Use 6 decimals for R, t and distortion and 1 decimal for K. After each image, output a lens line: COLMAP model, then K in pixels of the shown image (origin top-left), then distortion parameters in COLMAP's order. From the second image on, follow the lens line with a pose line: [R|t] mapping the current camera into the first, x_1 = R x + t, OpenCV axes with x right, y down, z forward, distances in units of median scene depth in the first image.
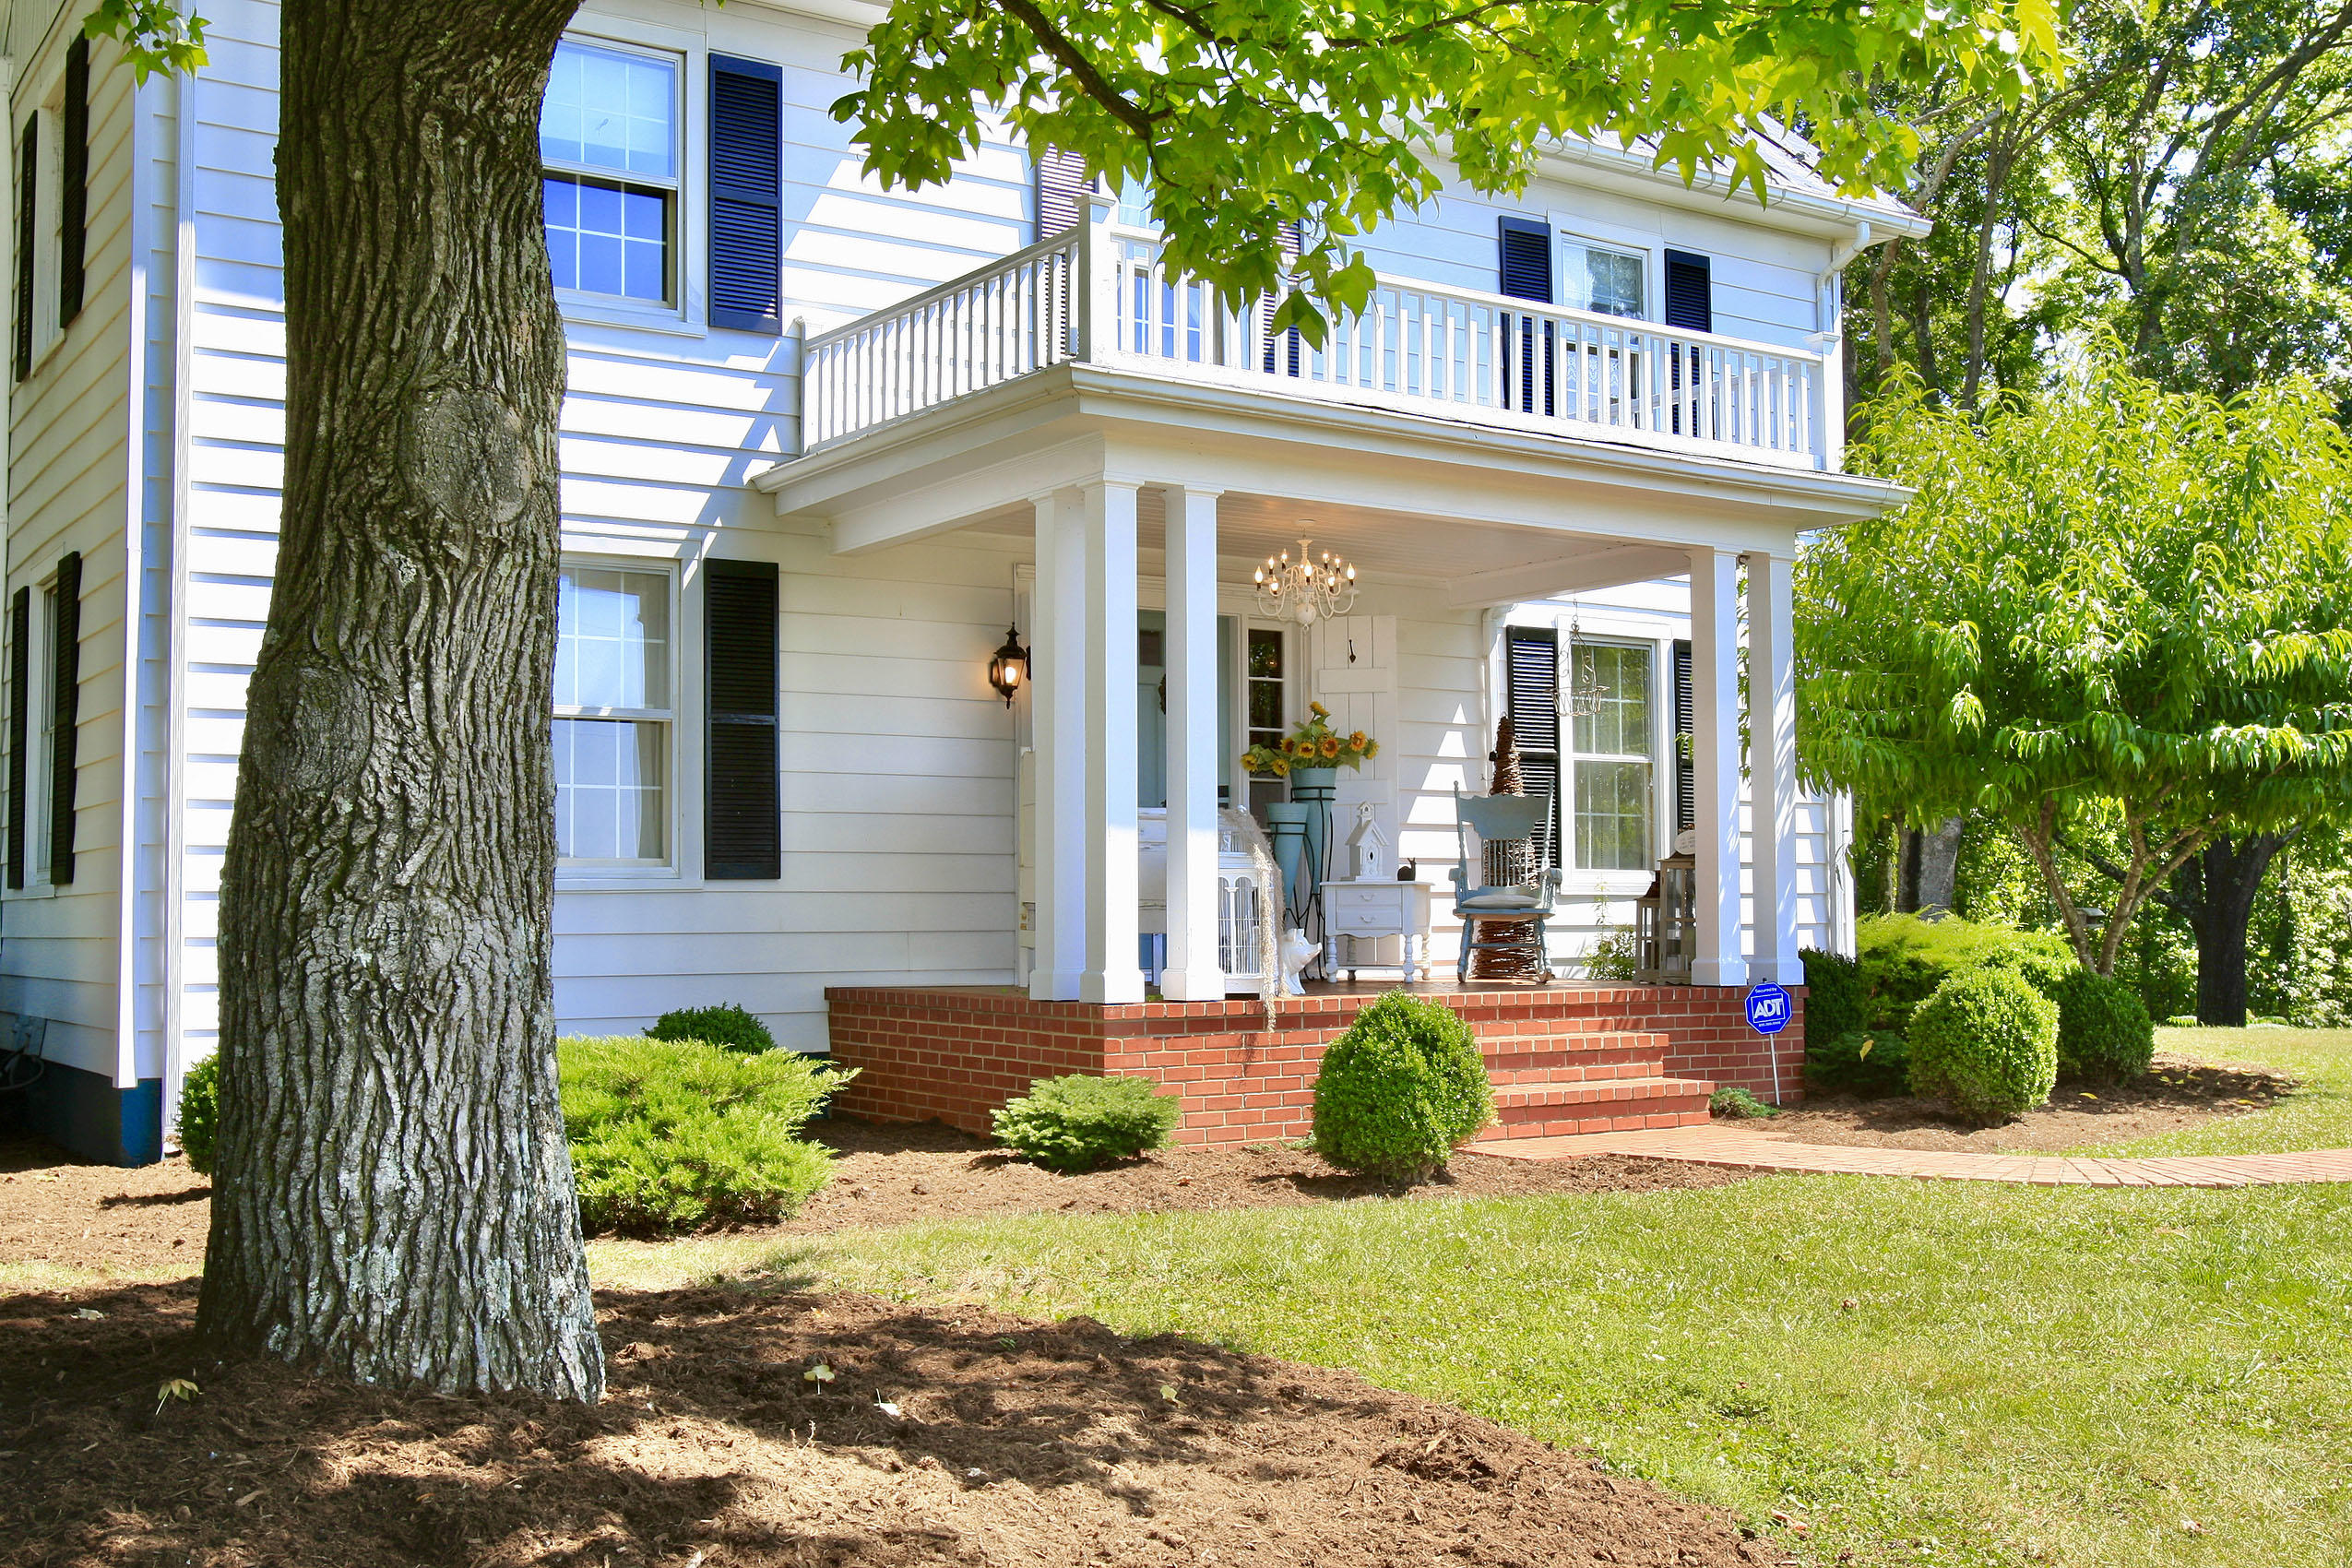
lens RADIAL K [[2581.4, 0, 1177.3], [0, 2581.4, 773.8], [0, 0, 1]] dist [-0.017352, 0.000000]
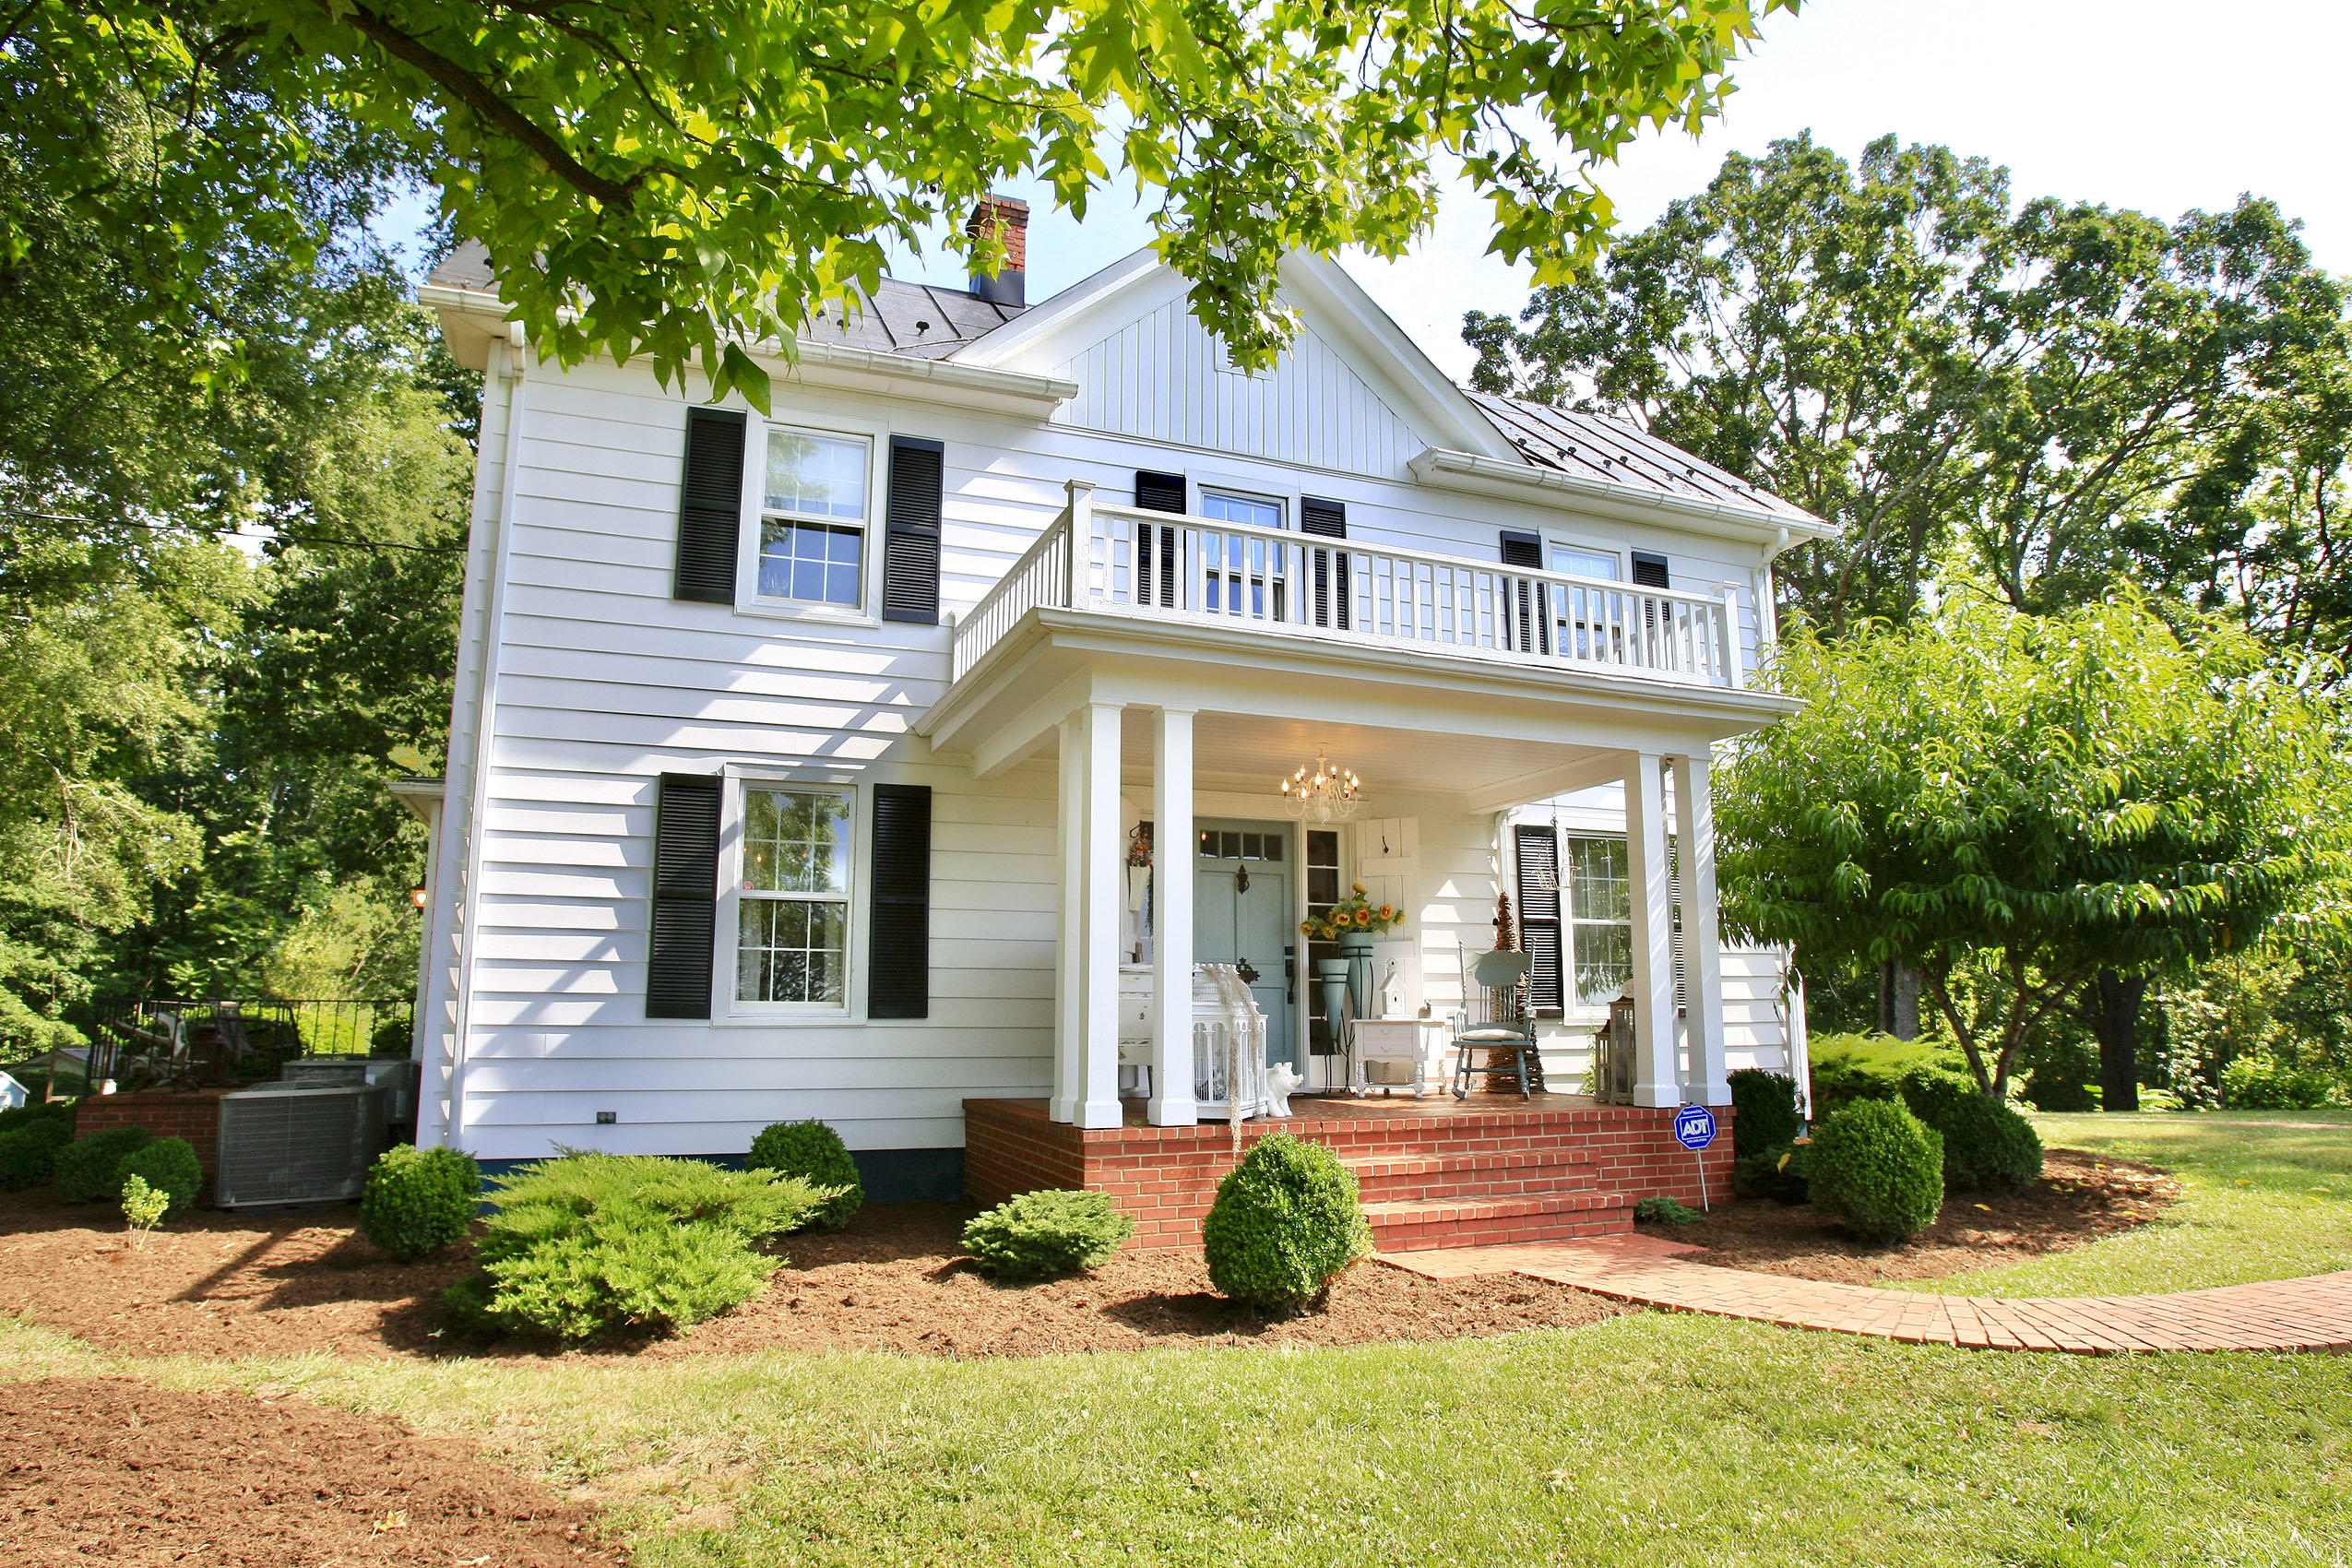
lens RADIAL K [[1415.6, 0, 1177.1], [0, 1415.6, 771.7], [0, 0, 1]] dist [-0.076669, 0.032788]
pose [[0.977884, -0.032527, -0.206605, 0.125227], [0.008011, 0.992933, -0.118406, 0.001159], [0.208996, 0.114132, 0.971233, 0.280960]]
